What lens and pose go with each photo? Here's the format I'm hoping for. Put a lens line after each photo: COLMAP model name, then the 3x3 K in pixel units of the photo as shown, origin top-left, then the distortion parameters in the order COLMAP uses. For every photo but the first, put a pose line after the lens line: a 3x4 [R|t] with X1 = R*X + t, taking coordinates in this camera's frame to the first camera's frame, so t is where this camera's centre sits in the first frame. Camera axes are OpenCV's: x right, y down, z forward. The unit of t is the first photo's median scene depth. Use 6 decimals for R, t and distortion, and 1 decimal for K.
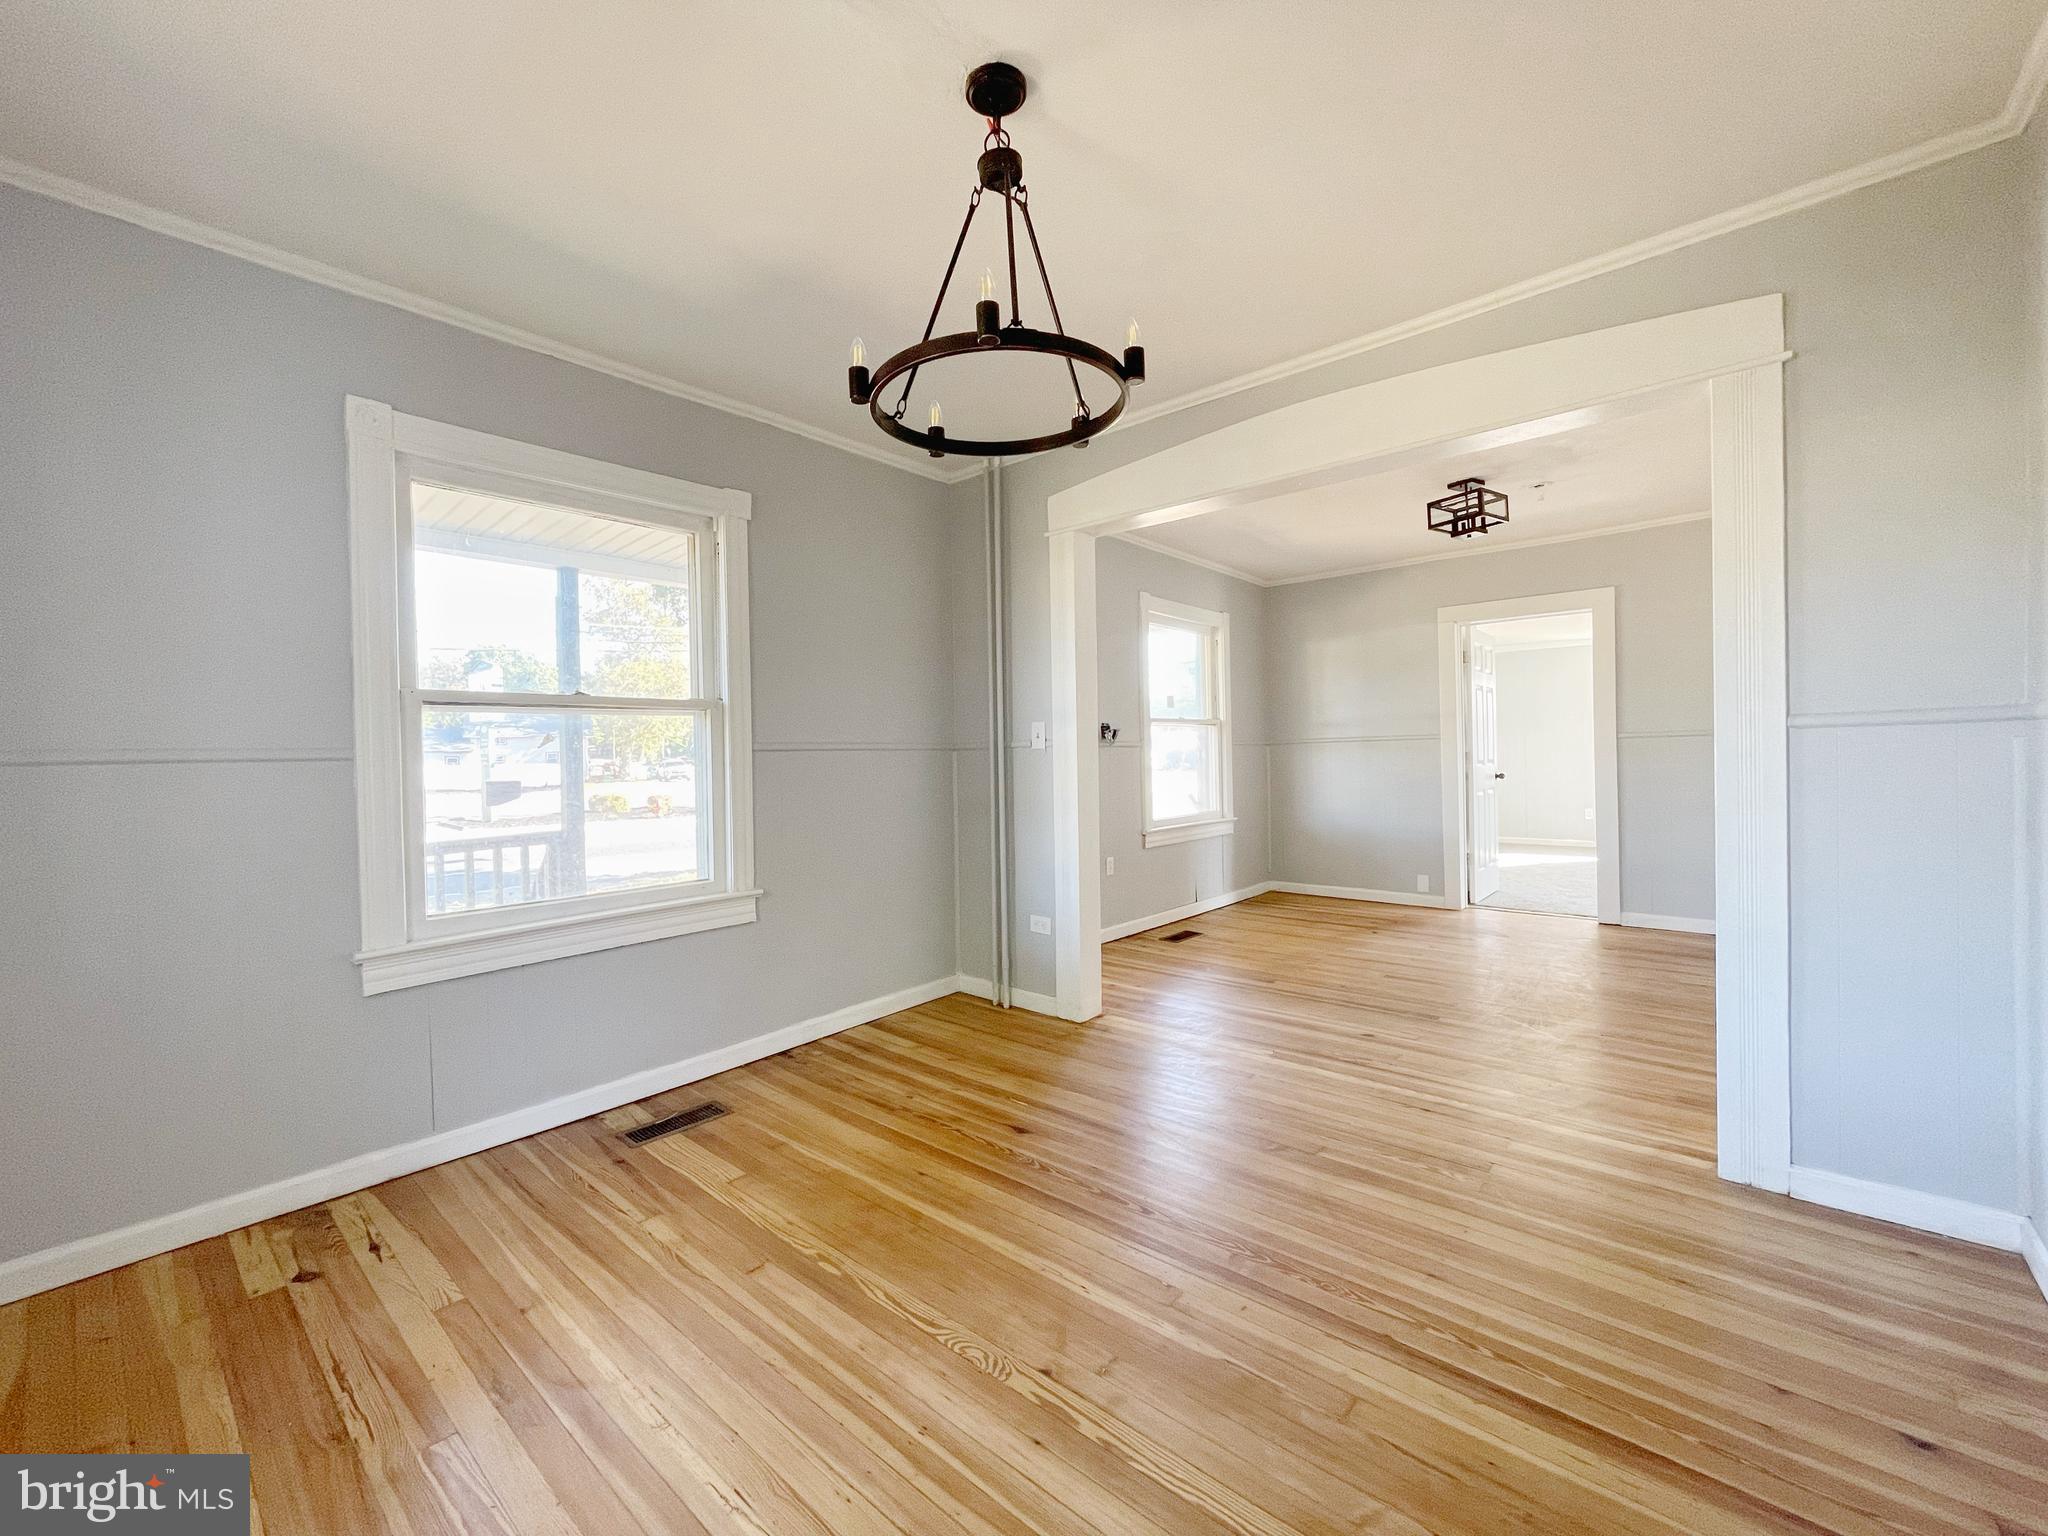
lens RADIAL K [[825.0, 0, 1021.2], [0, 825.0, 763.7], [0, 0, 1]] dist [-0.001046, 0.000124]
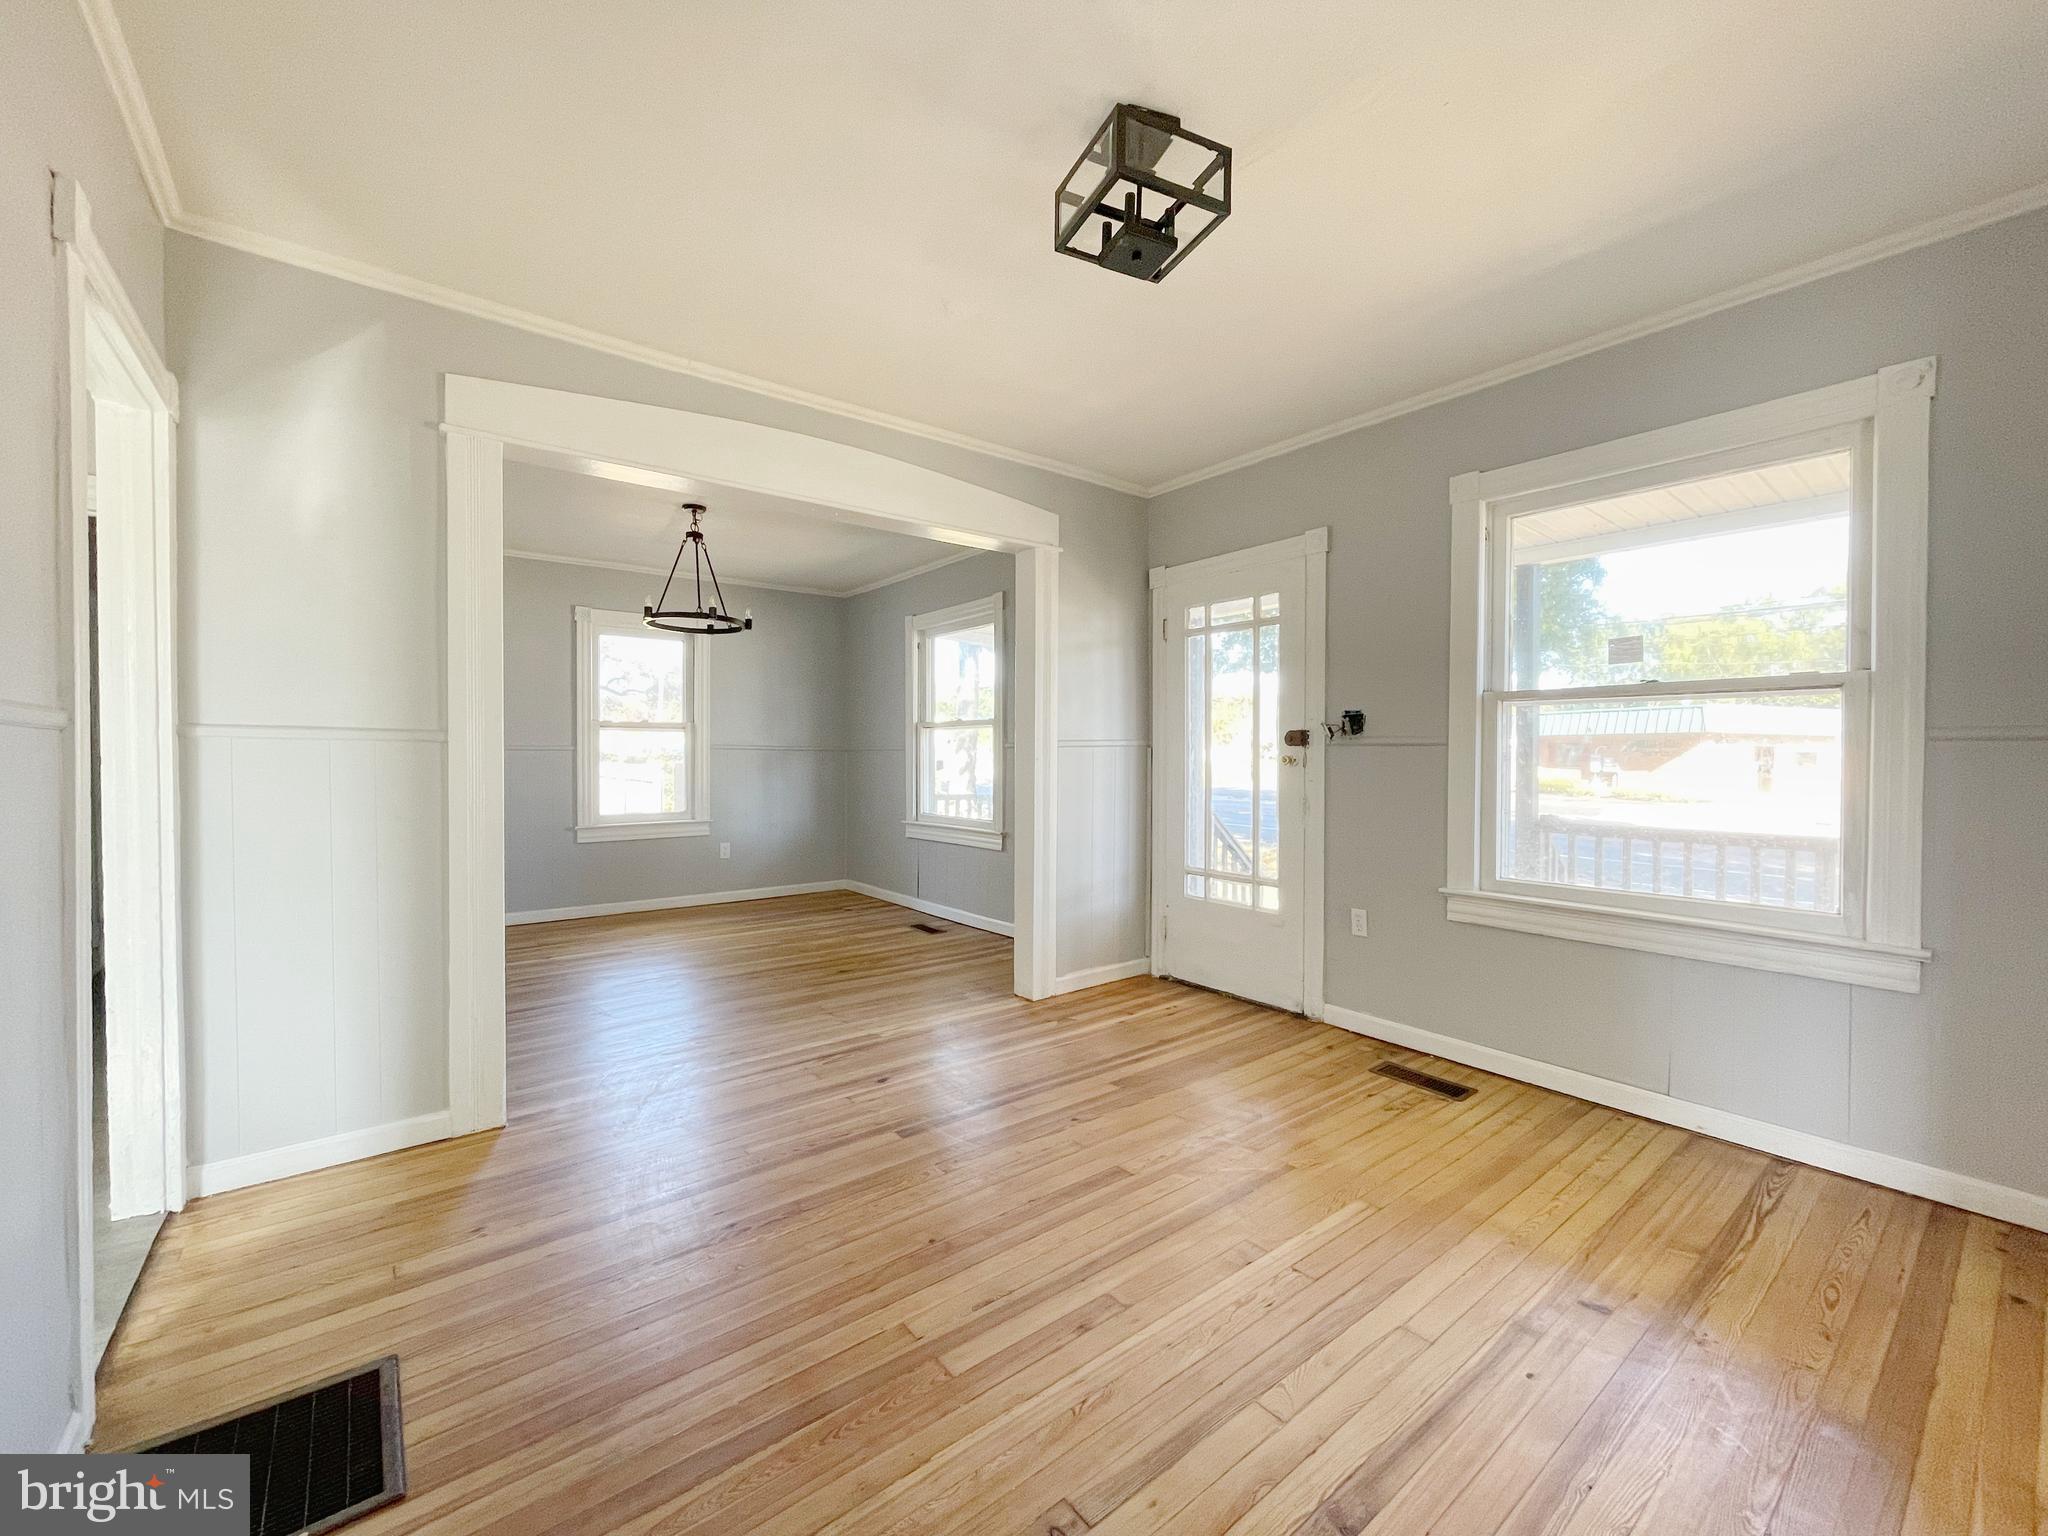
lens RADIAL K [[825.0, 0, 1021.2], [0, 825.0, 763.7], [0, 0, 1]] dist [-0.001046, 0.000124]
pose [[-0.190485, 0.031799, -0.981175, 1.841448], [-0.007161, 0.999404, 0.033780, -0.056983], [0.981664, 0.013461, -0.190143, 1.936070]]
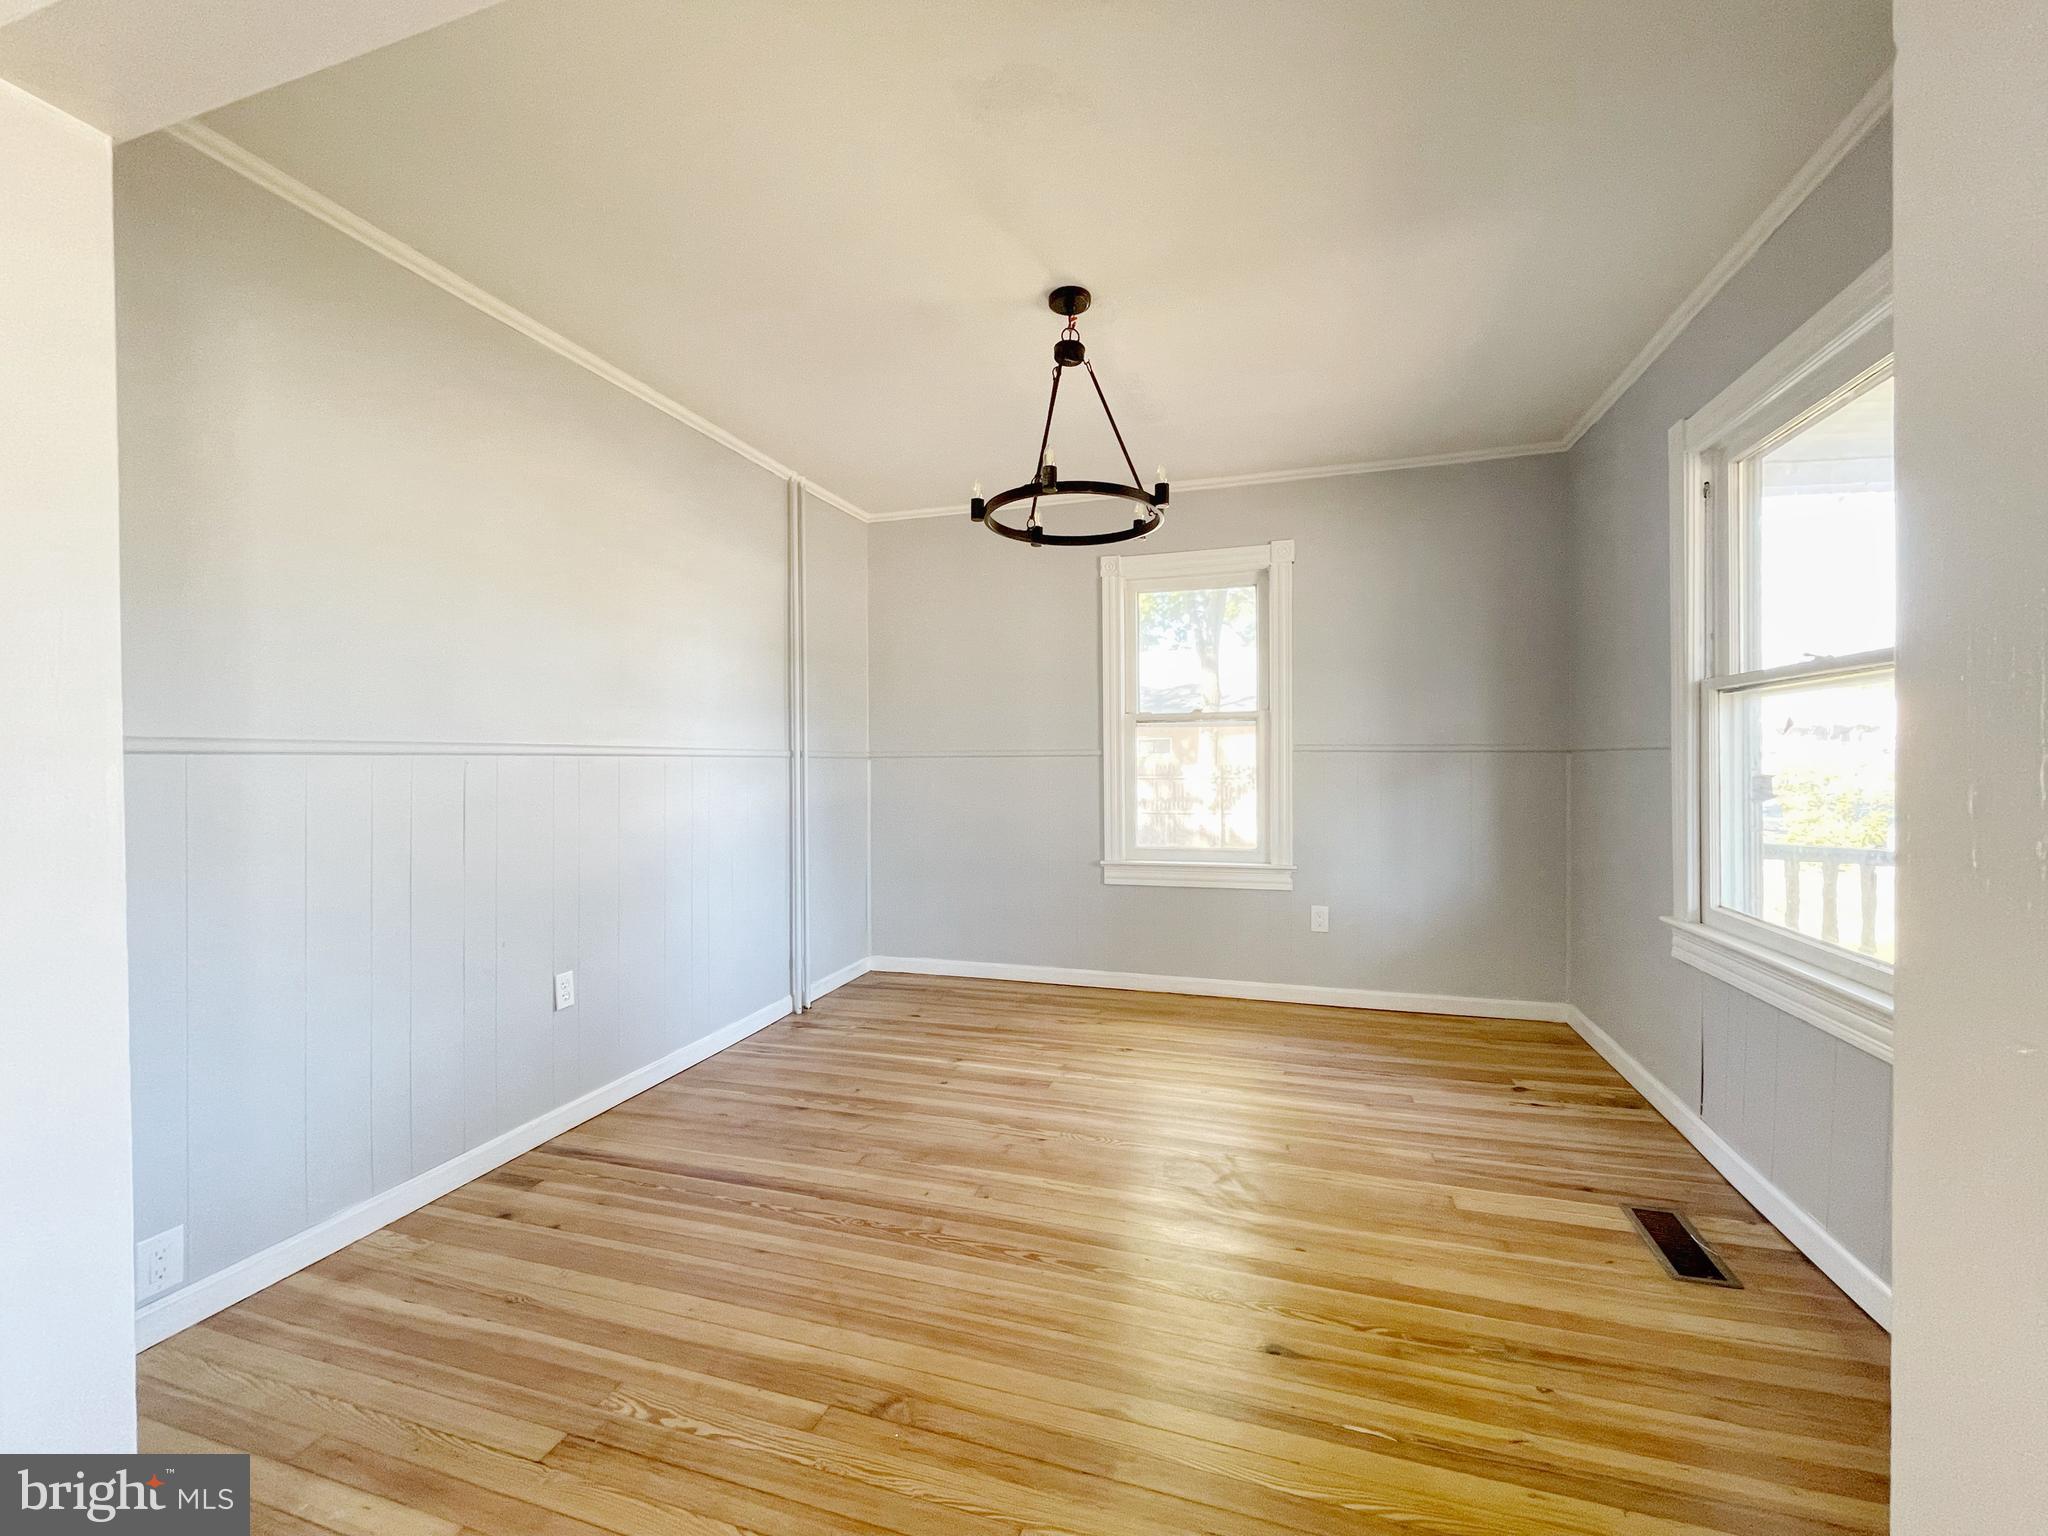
lens RADIAL K [[825.0, 0, 1021.2], [0, 825.0, 763.7], [0, 0, 1]] dist [-0.001046, 0.000124]
pose [[-0.917288, 0.028592, -0.397196, 0.484881], [0.022037, 0.999535, 0.021059, -0.028603], [0.397614, 0.010564, -0.917492, 1.726399]]
